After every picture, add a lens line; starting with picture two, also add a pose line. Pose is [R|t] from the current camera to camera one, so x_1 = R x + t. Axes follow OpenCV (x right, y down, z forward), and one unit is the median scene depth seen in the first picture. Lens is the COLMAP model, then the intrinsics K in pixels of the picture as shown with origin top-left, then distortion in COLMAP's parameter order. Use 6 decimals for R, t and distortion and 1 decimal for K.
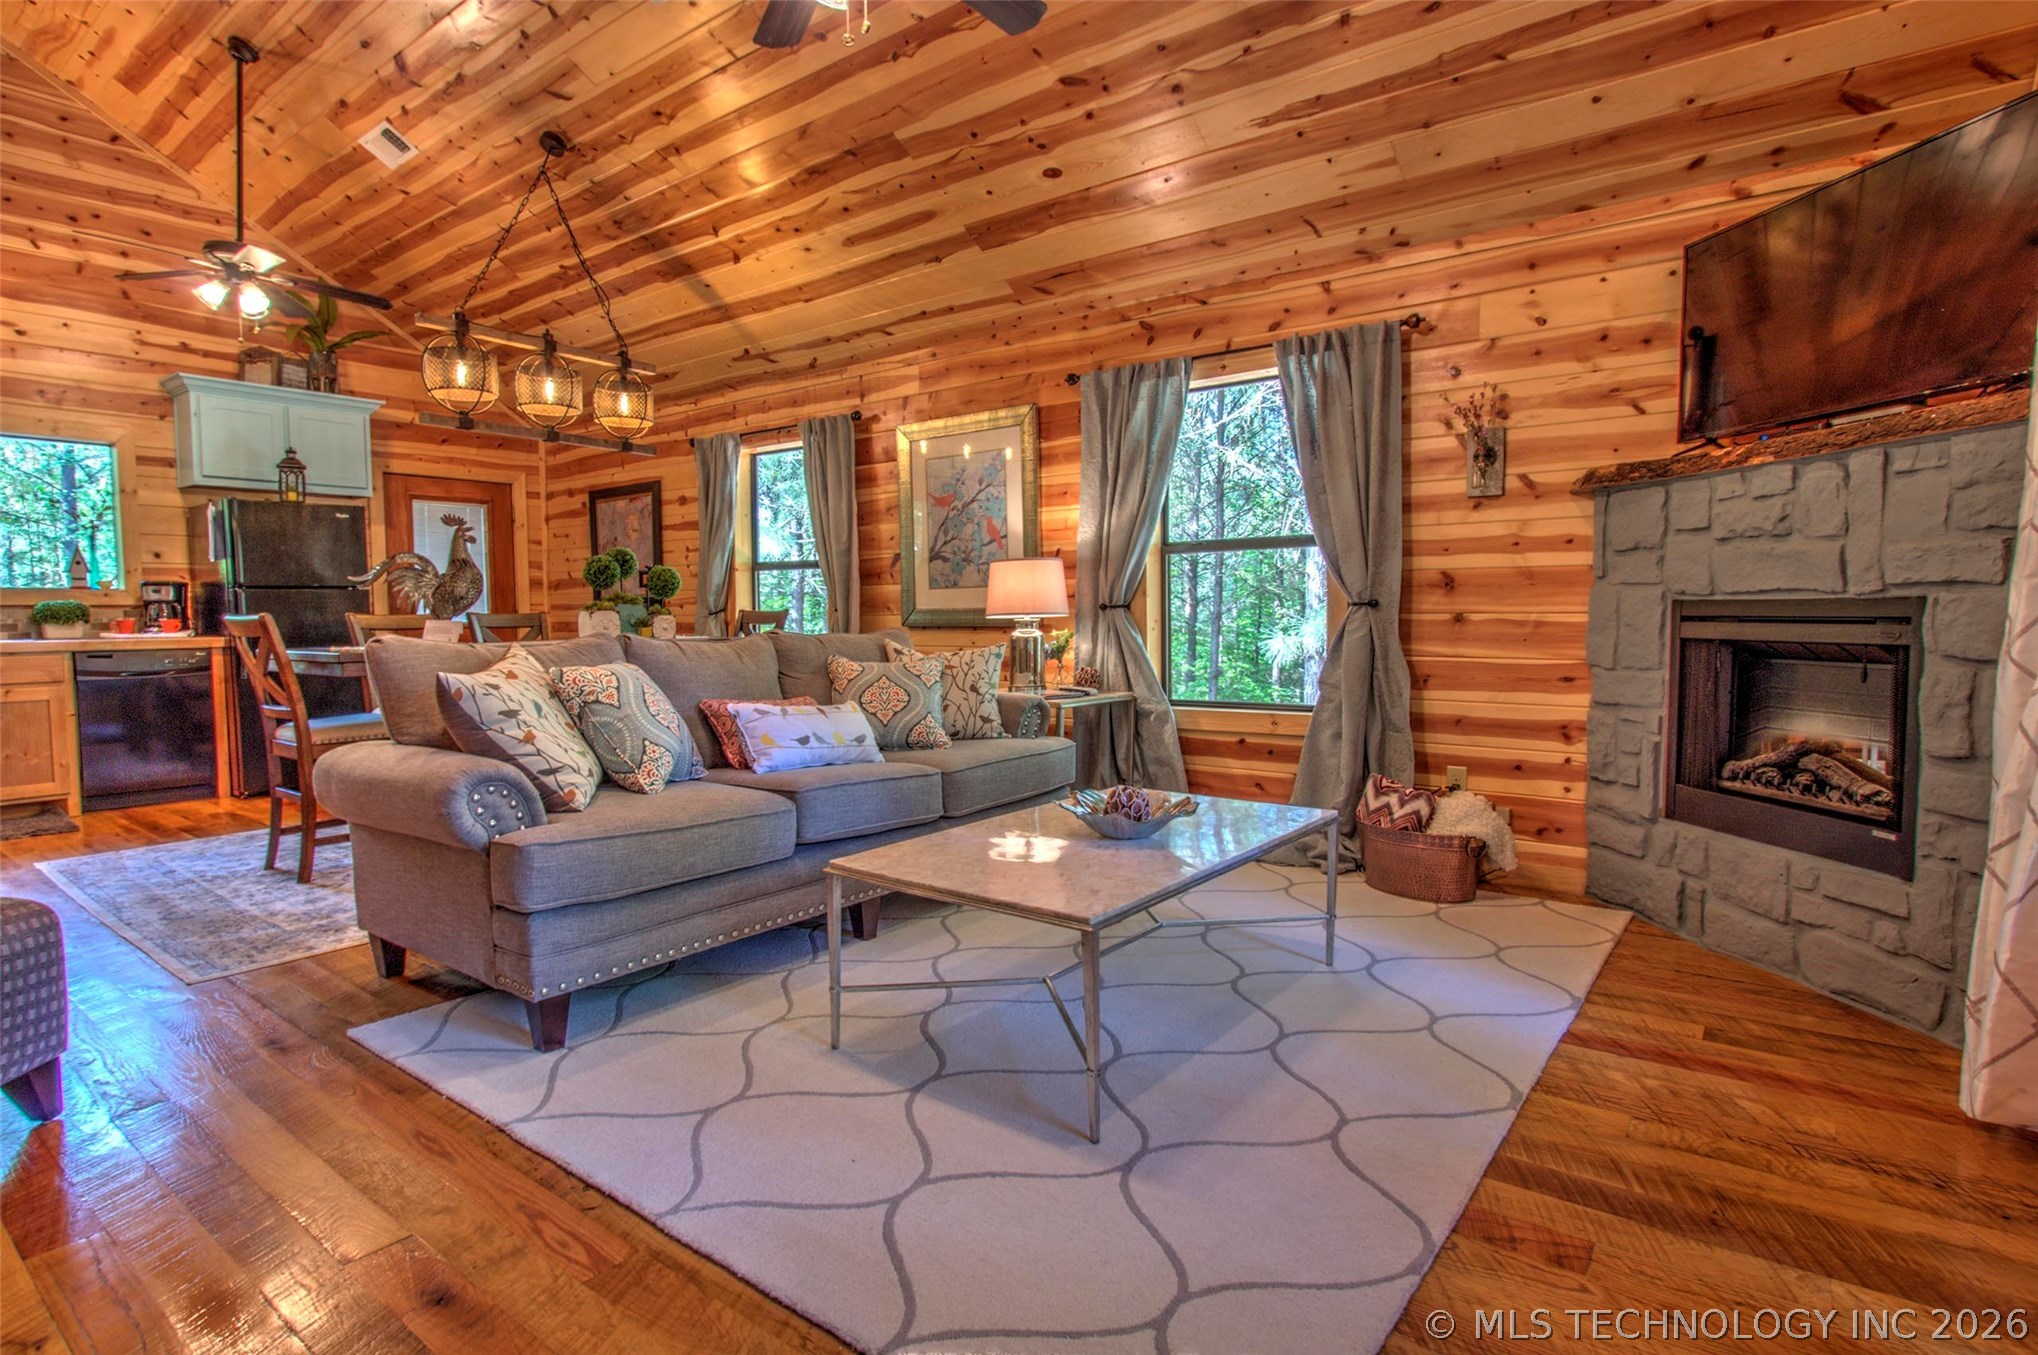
lens RADIAL K [[1049.1, 0, 1008.0], [0, 1049.1, 673.1], [0, 0, 1]] dist [-0.018962, 0.003832]
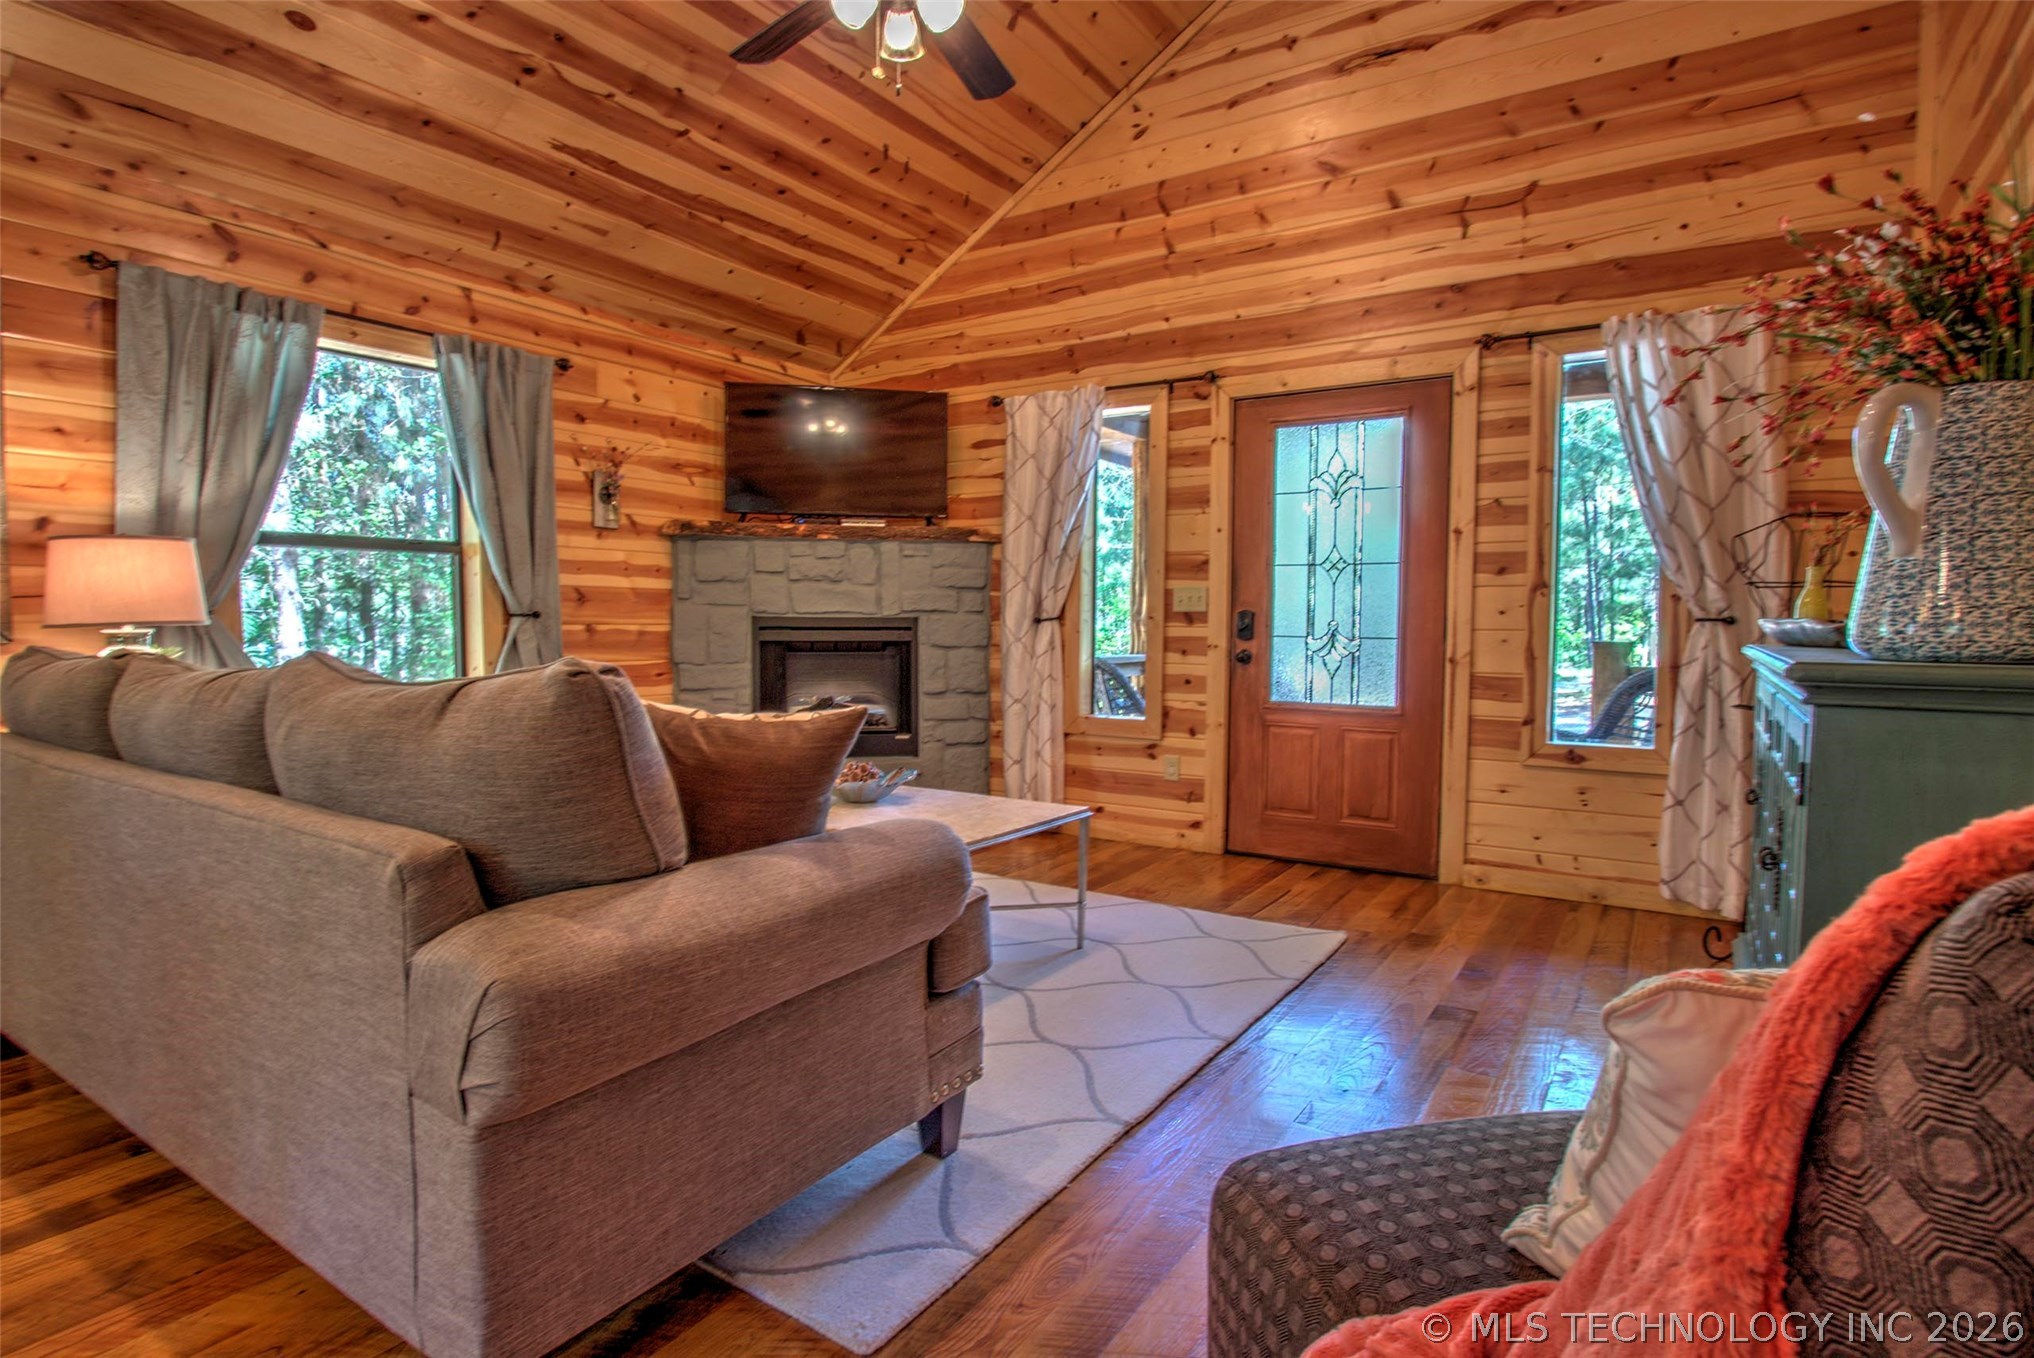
lens RADIAL K [[1047.0, 0, 1018.4], [0, 1047.0, 674.6], [0, 0, 1]] dist [-0.018962, 0.003832]
pose [[-0.077625, -0.042665, 0.996069, -0.828700], [0.053372, 0.997473, 0.046884, -0.031952], [-0.995553, 0.056801, -0.075151, 0.650880]]
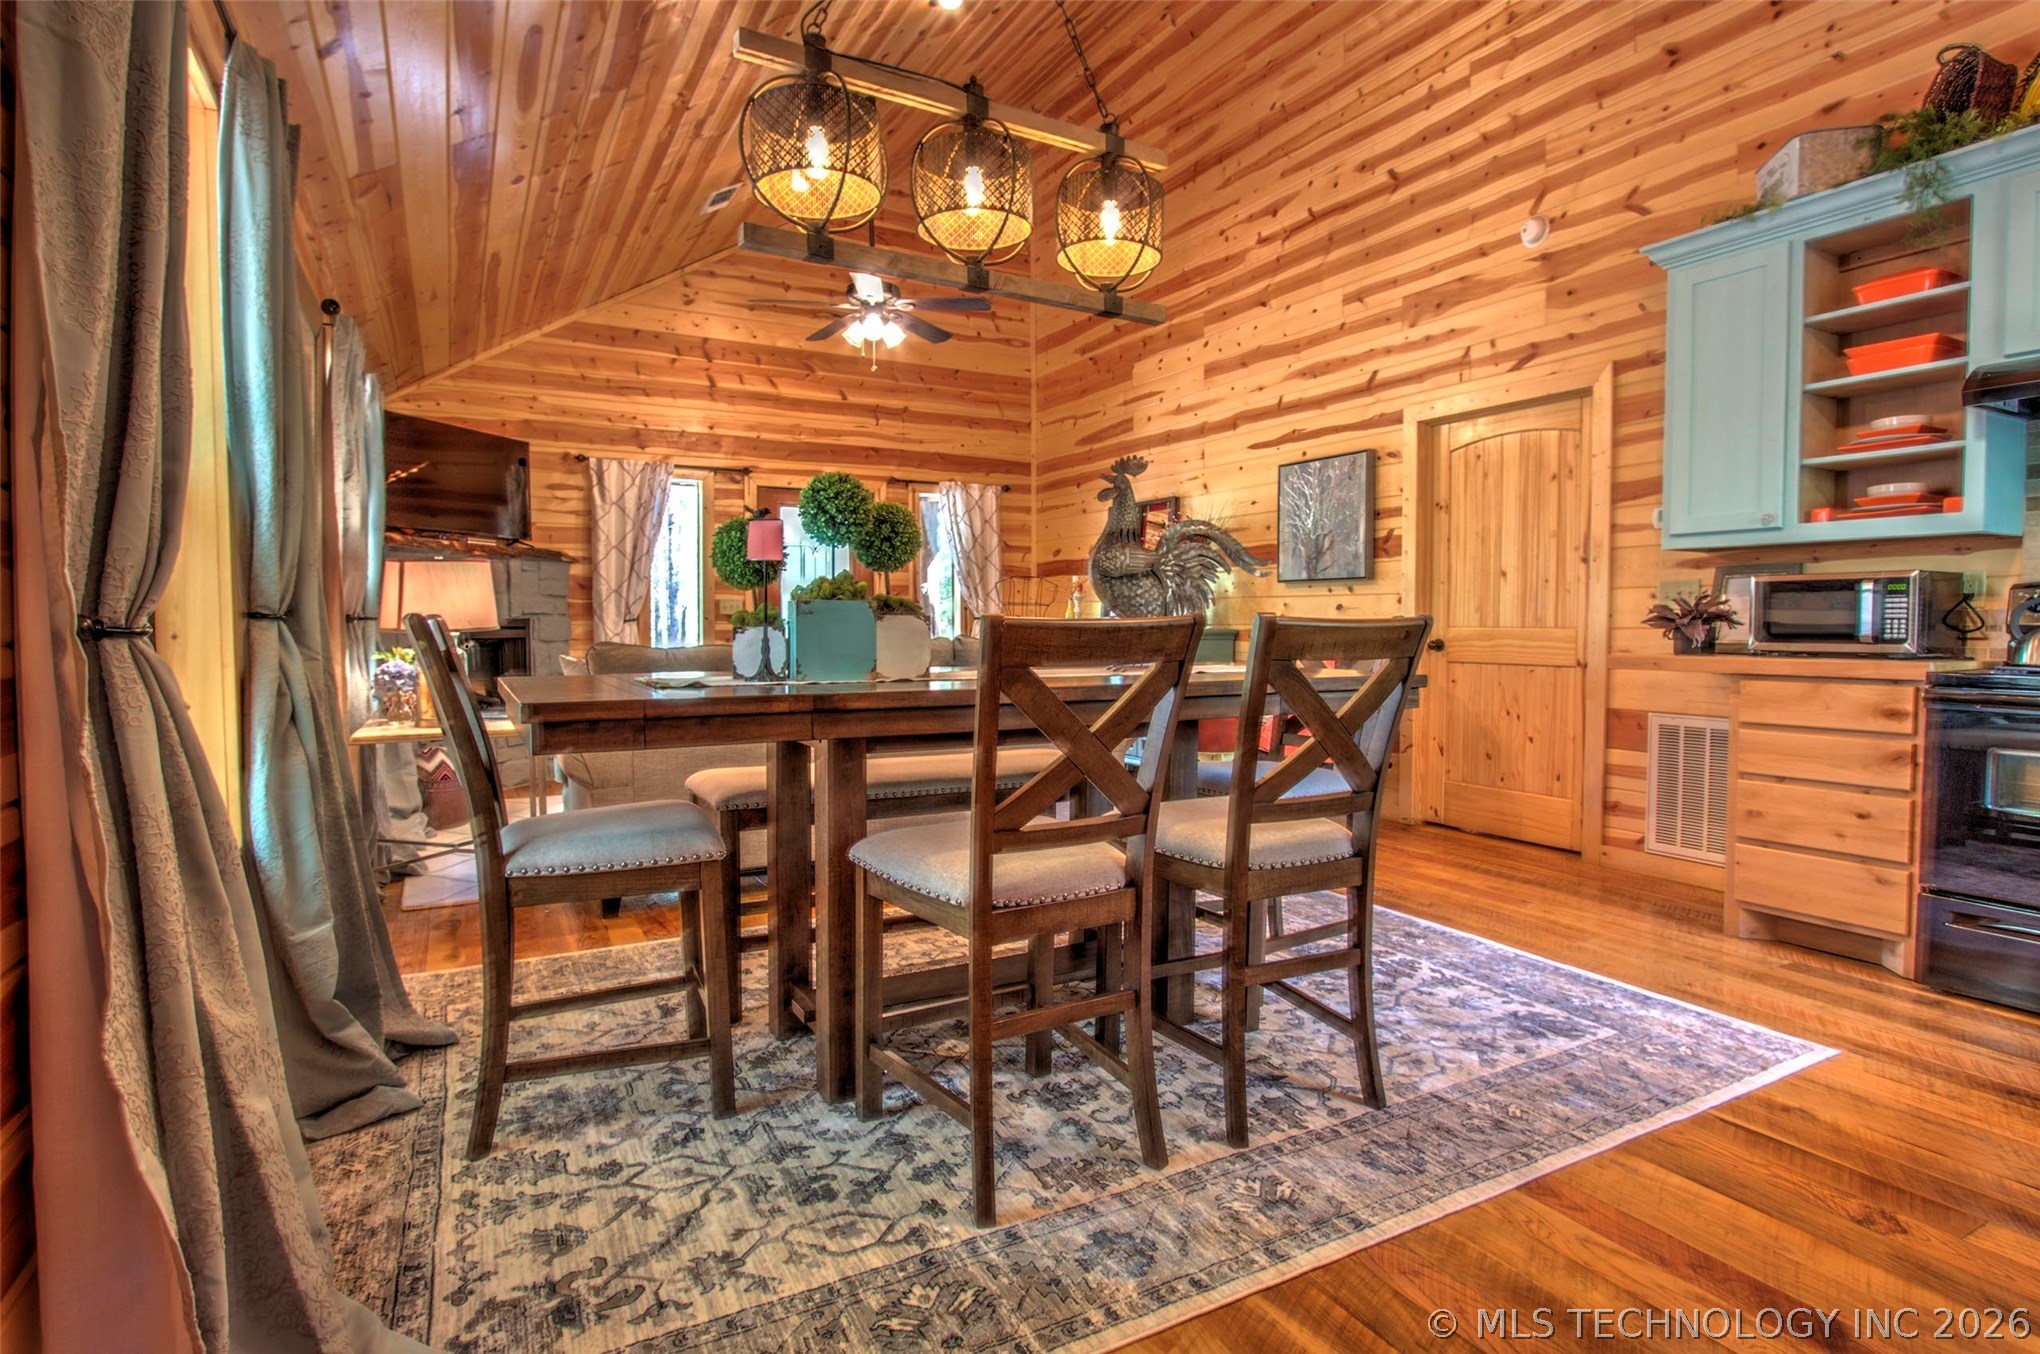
lens RADIAL K [[1050.1, 0, 1014.9], [0, 1050.1, 668.9], [0, 0, 1]] dist [-0.018962, 0.003832]
pose [[-0.917643, -0.009115, 0.397301, -0.885854], [0.031498, 0.994924, 0.095576, -0.109845], [-0.396155, 0.100219, -0.912698, 1.994451]]
